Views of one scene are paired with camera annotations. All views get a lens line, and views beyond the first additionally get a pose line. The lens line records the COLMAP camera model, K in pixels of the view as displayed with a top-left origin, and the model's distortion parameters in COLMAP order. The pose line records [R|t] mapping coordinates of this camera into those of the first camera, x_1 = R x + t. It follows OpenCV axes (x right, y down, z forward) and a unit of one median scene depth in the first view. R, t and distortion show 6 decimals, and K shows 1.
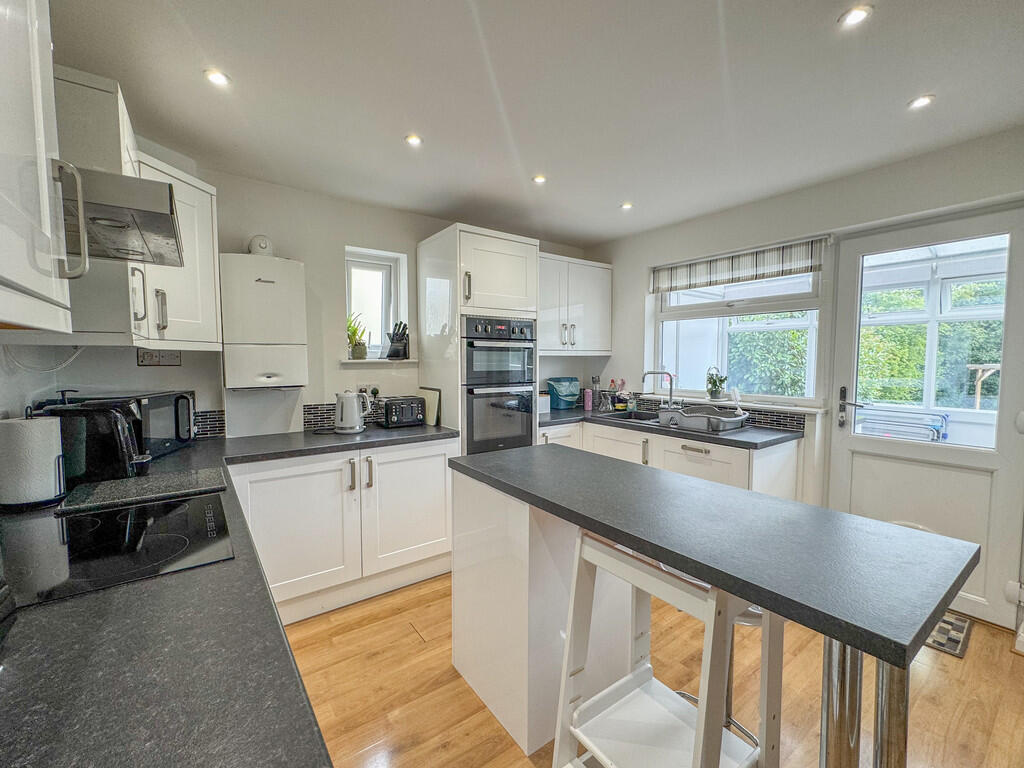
lens RADIAL K [[428.5, 0, 512.0], [0, 428.5, 384.0], [0, 0, 1]] dist [-0.000248, -0.000417]
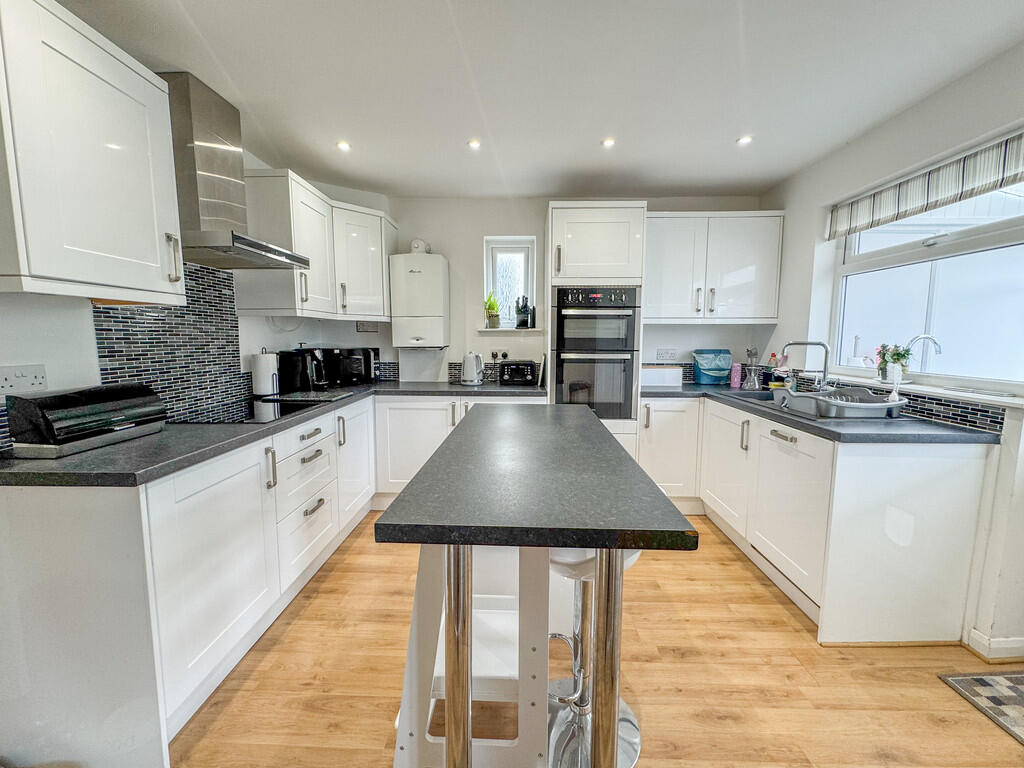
lens RADIAL K [[428.5, 0, 512.0], [0, 428.5, 384.0], [0, 0, 1]] dist [-0.000248, -0.000417]
pose [[0.791271, 0.068903, -0.607571, 0.437894], [-0.039372, 0.997310, 0.061827, 0.023150], [0.610197, -0.025001, 0.791855, 0.052623]]
